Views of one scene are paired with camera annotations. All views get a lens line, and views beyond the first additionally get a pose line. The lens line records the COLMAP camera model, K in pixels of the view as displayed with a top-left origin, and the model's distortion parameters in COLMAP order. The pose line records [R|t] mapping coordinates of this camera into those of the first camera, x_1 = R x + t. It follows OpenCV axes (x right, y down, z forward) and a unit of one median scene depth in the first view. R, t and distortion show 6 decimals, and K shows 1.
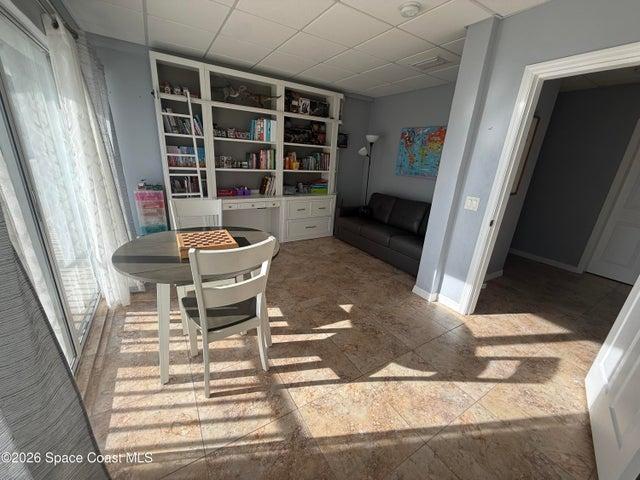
lens RADIAL K [[255.8, 0, 321.2], [0, 255.8, 239.3], [0, 0, 1]] dist [0.000046, -0.000007]
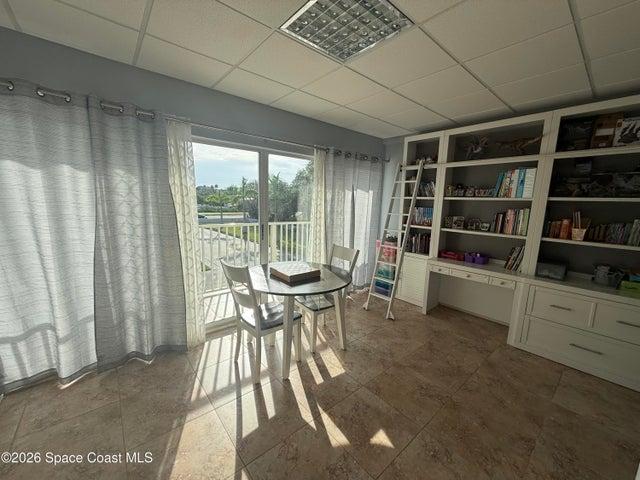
lens RADIAL K [[255.8, 0, 320.2], [0, 255.8, 241.4], [0, 0, 1]] dist [0.000046, -0.000007]
pose [[0.147204, 0.093840, -0.984645, 0.451653], [-0.336667, 0.940802, 0.039330, -0.113869], [0.930047, 0.325708, 0.170082, 0.423268]]
